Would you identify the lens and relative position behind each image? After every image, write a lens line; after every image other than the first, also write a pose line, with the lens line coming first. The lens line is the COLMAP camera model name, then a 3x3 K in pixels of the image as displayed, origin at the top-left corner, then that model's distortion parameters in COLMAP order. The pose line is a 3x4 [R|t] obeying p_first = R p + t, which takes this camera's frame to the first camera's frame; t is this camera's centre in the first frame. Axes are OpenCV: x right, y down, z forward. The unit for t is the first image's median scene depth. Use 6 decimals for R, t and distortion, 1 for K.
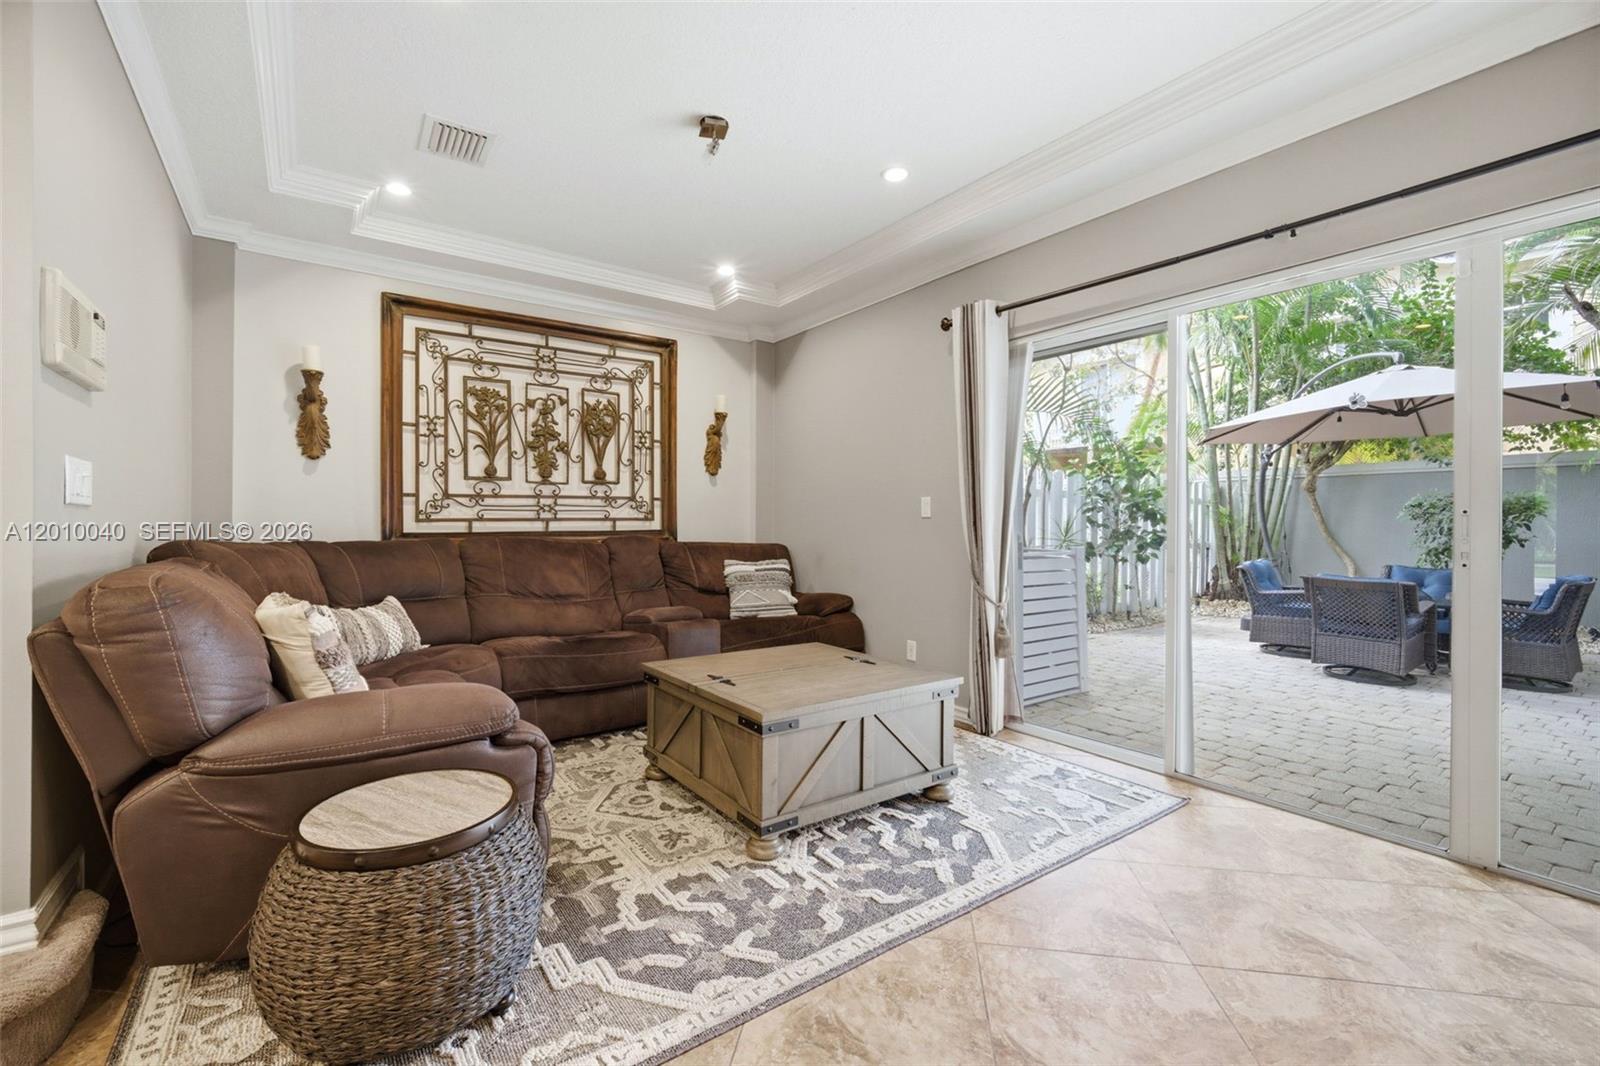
lens RADIAL K [[669.9, 0, 808.0], [0, 669.9, 525.3], [0, 0, 1]] dist [0.000981, -0.000403]
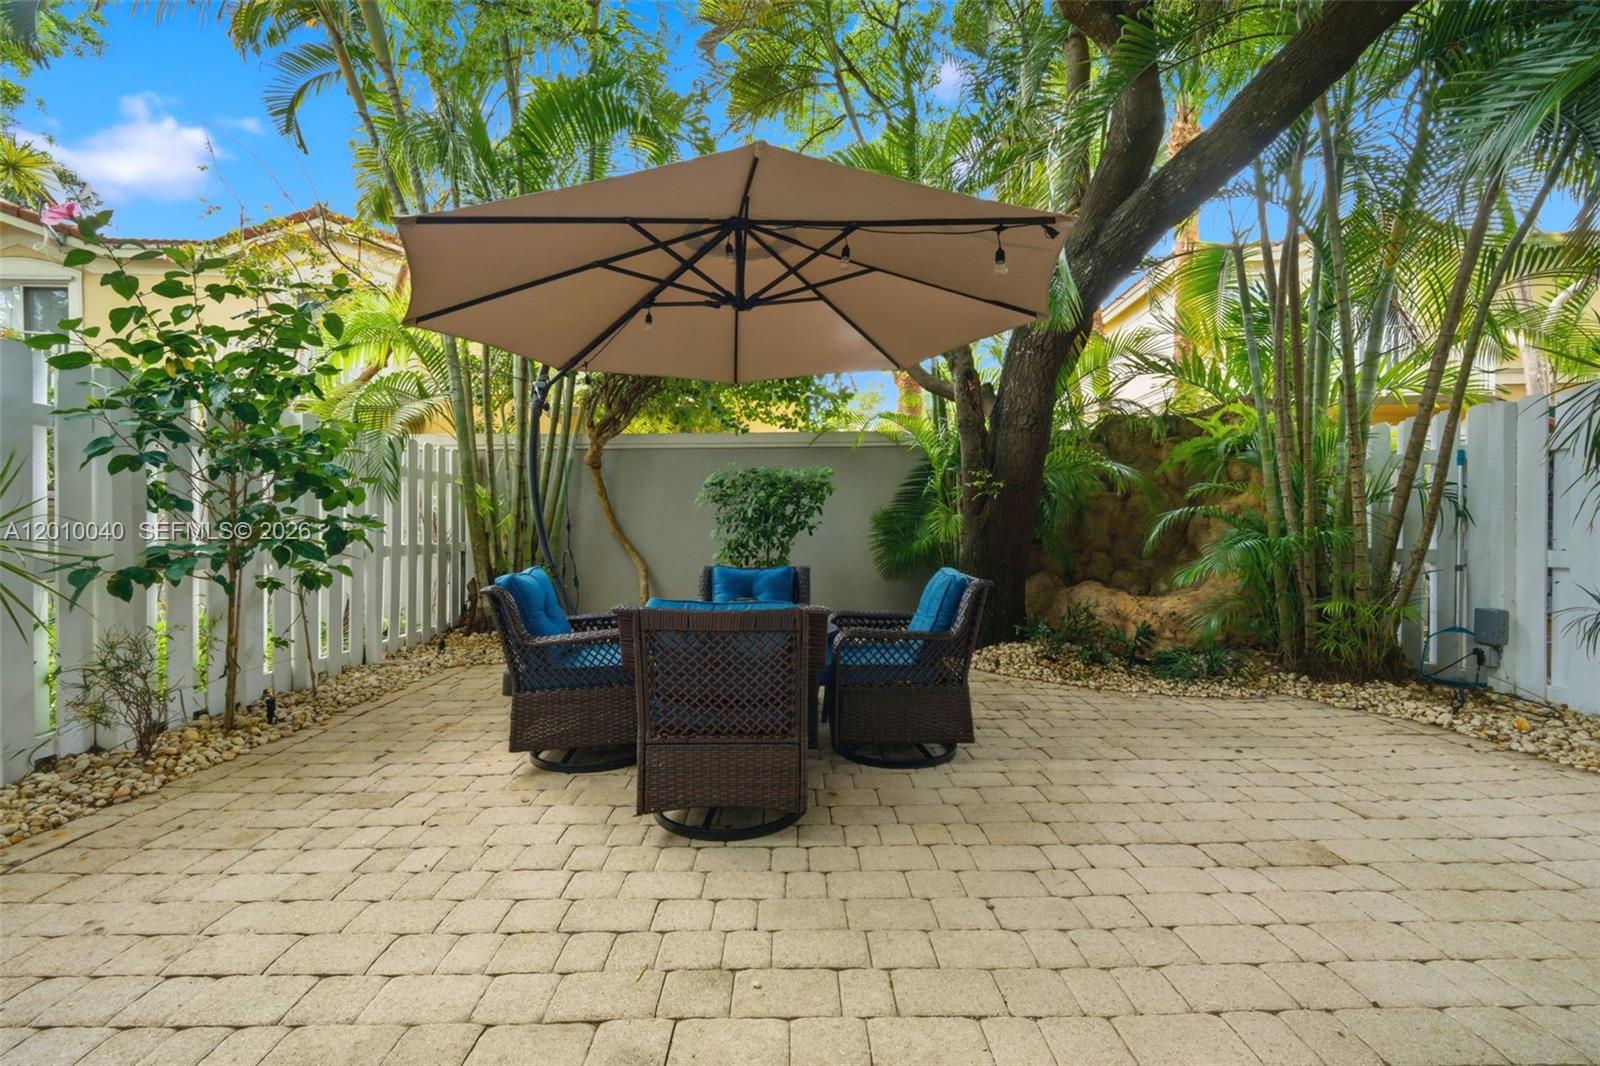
lens RADIAL K [[669.9, 0, 797.8], [0, 669.9, 531.1], [0, 0, 1]] dist [0.000981, -0.000403]
pose [[0.569078, -0.012108, 0.822194, 0.534463], [0.014952, 0.999879, 0.004376, 0.033446], [-0.822147, 0.009803, 0.569190, 0.782719]]
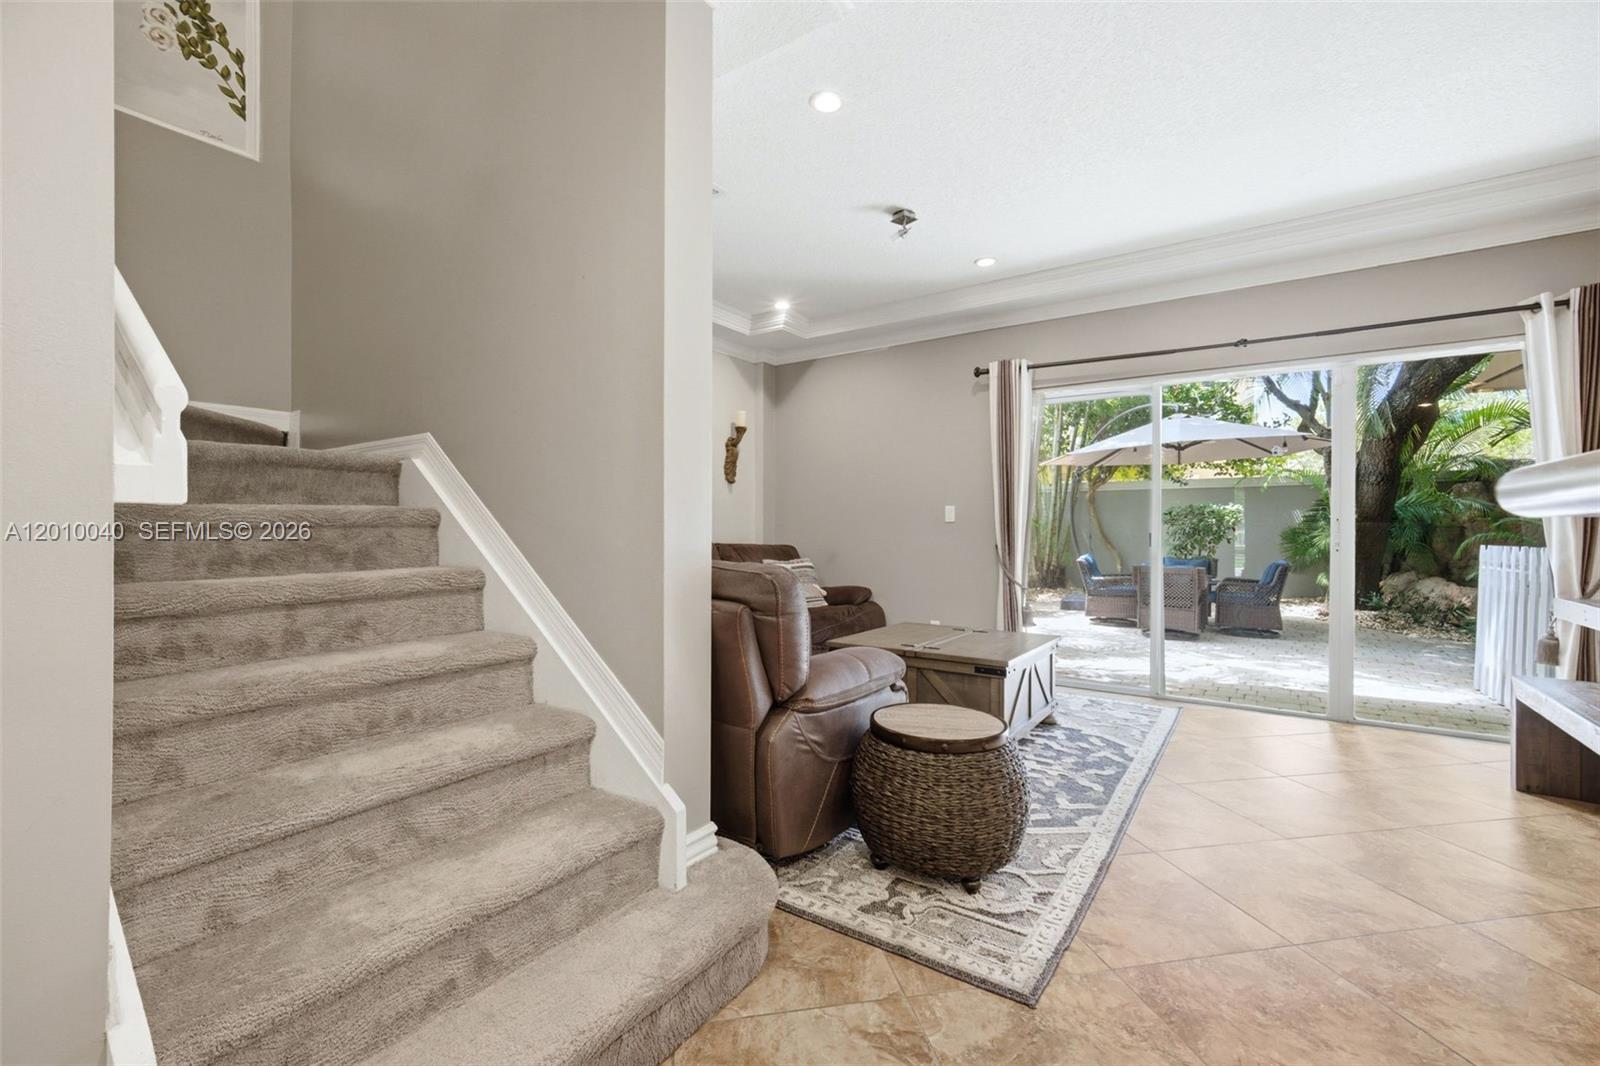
lens RADIAL K [[669.9, 0, 805.8], [0, 669.9, 534.8], [0, 0, 1]] dist [0.000981, -0.000403]
pose [[0.942847, -0.004668, 0.333194, -0.394661], [0.001959, 0.999962, 0.008464, 0.001021], [-0.333220, -0.007327, 0.942820, -0.078491]]
